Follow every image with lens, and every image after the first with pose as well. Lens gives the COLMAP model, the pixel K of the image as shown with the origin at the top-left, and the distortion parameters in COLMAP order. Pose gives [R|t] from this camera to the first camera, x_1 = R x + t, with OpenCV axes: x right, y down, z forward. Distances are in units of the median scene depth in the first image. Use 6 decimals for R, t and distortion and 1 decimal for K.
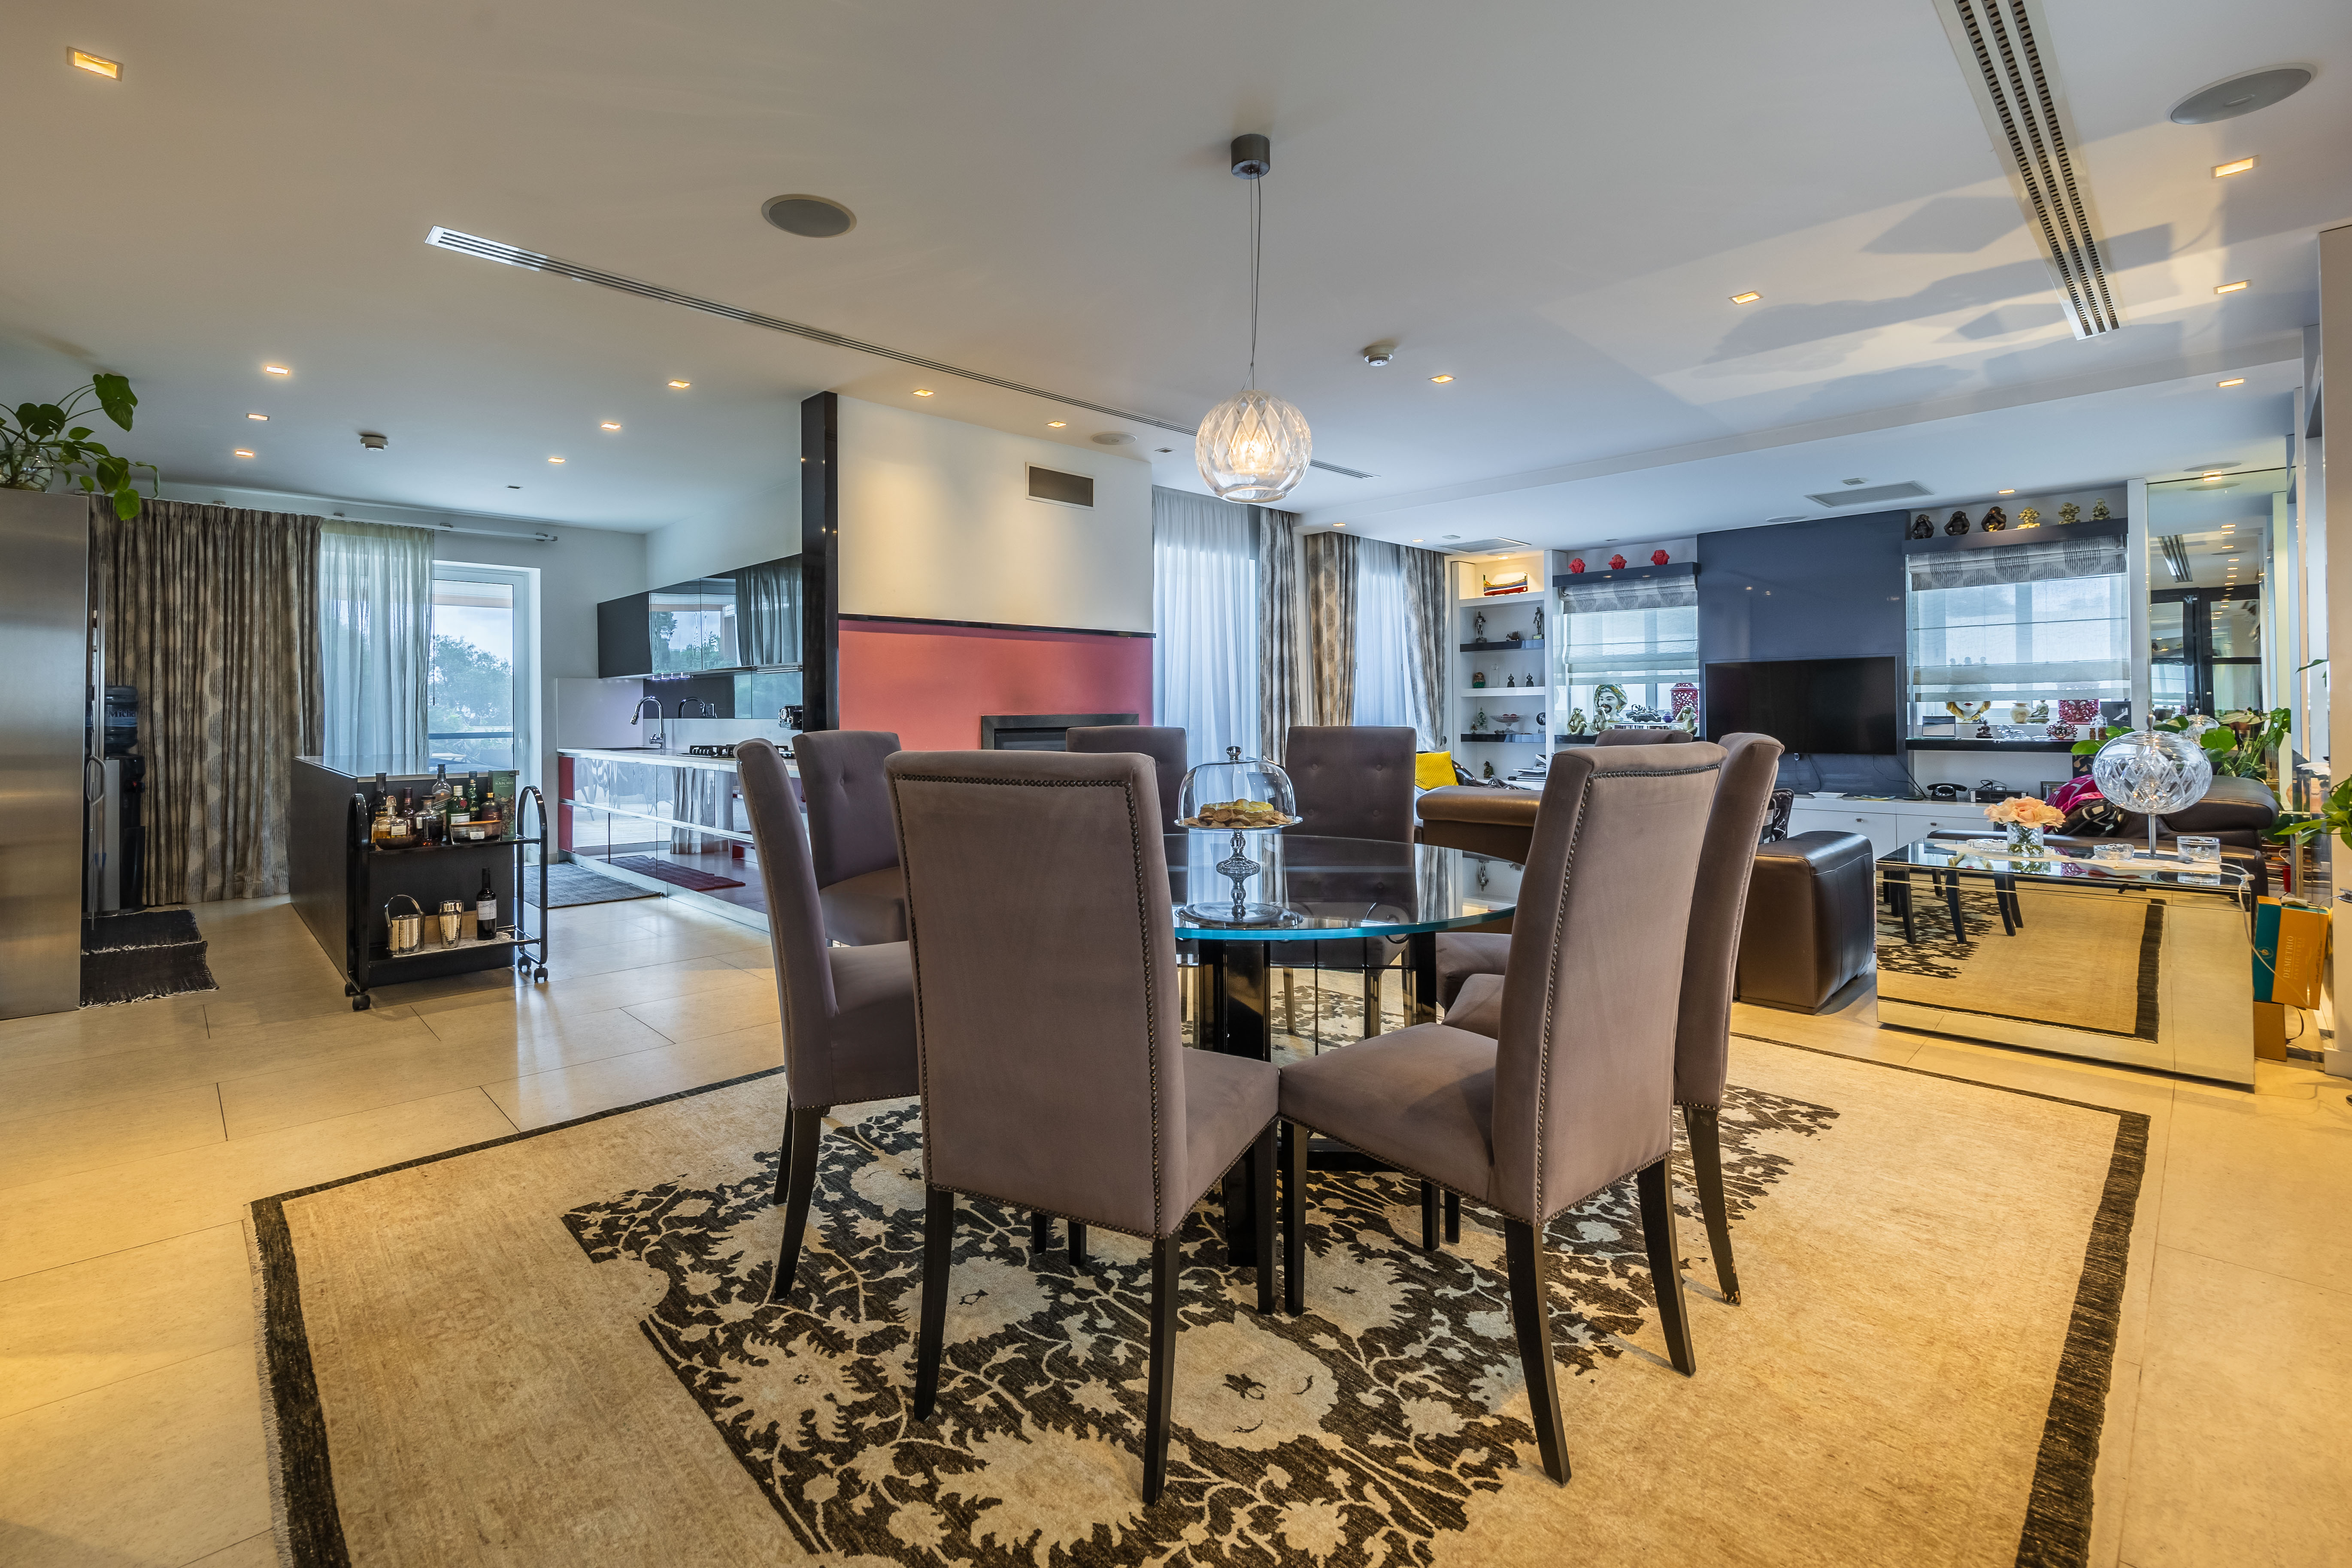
lens RADIAL K [[937.5, 0, 1174.5], [0, 937.5, 695.7], [0, 0, 1]] dist [0.000003, 0.000035]
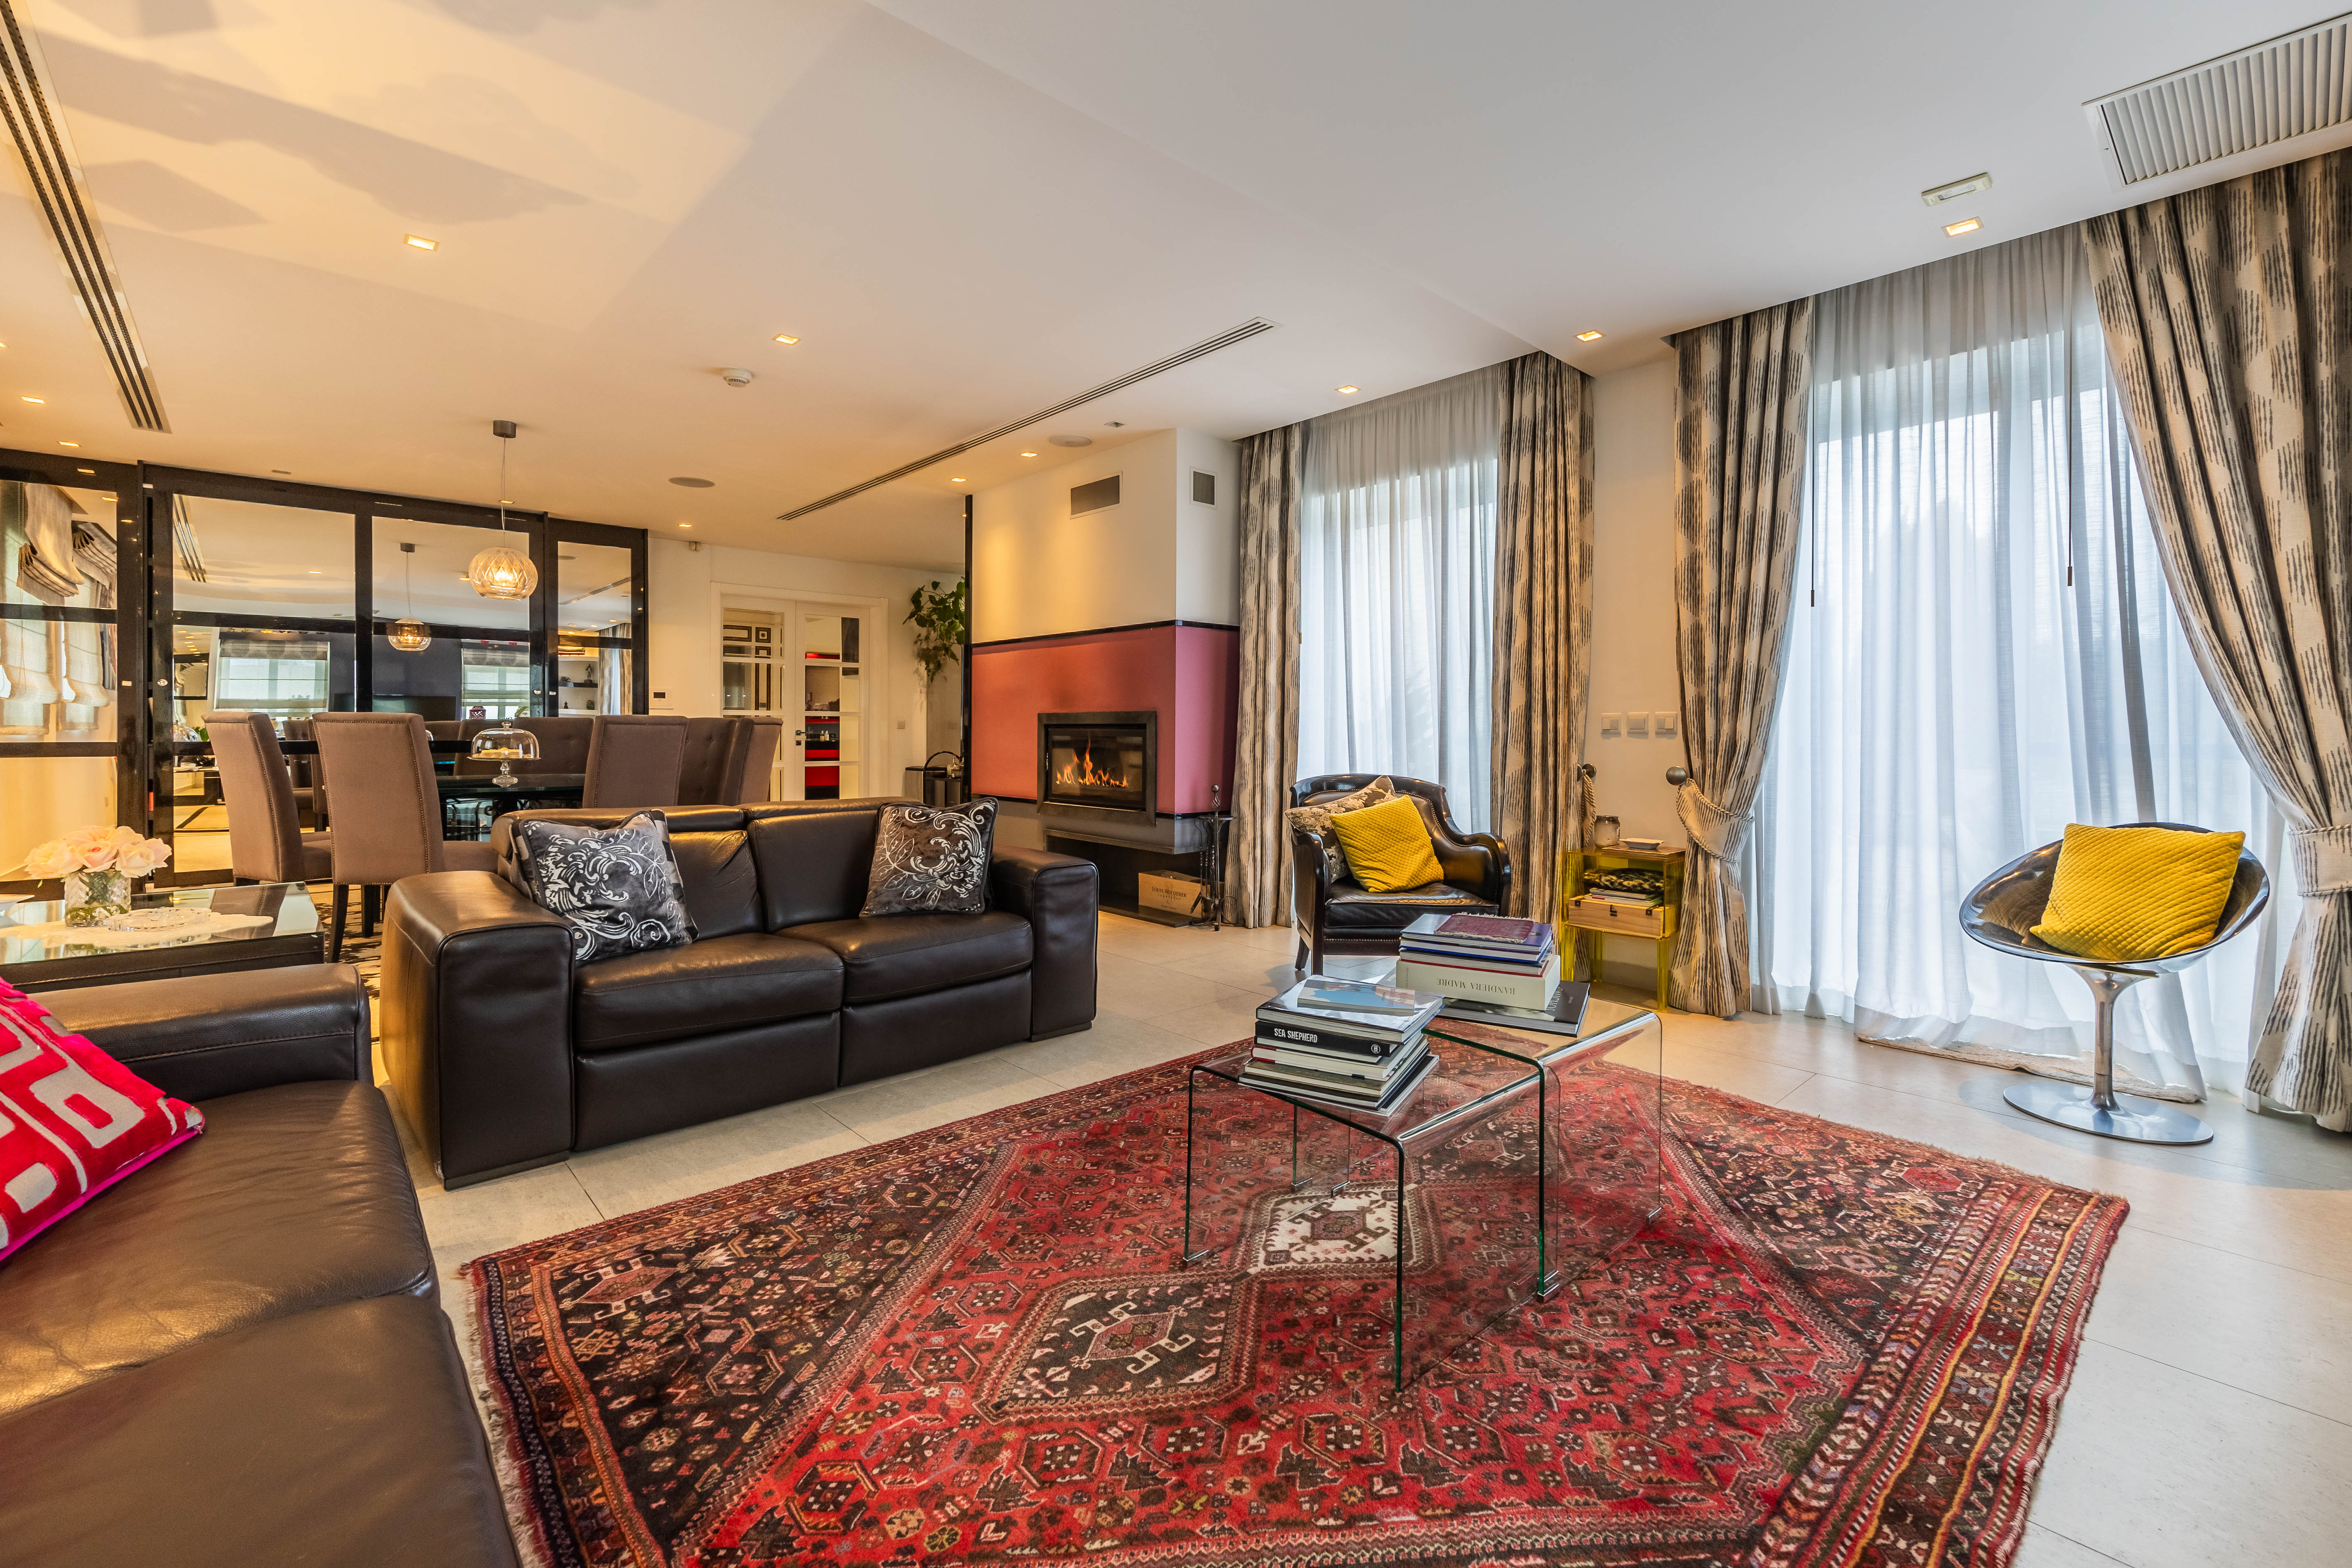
lens RADIAL K [[1005.6, 0, 1173.5], [0, 1005.6, 723.0], [0, 0, 1]] dist [-0.000678, -0.000160]
pose [[-0.001390, 0.009232, -0.999956, 1.071780], [-0.000839, 0.999957, 0.009233, 0.021218], [0.999999, 0.000852, -0.001382, 1.171419]]
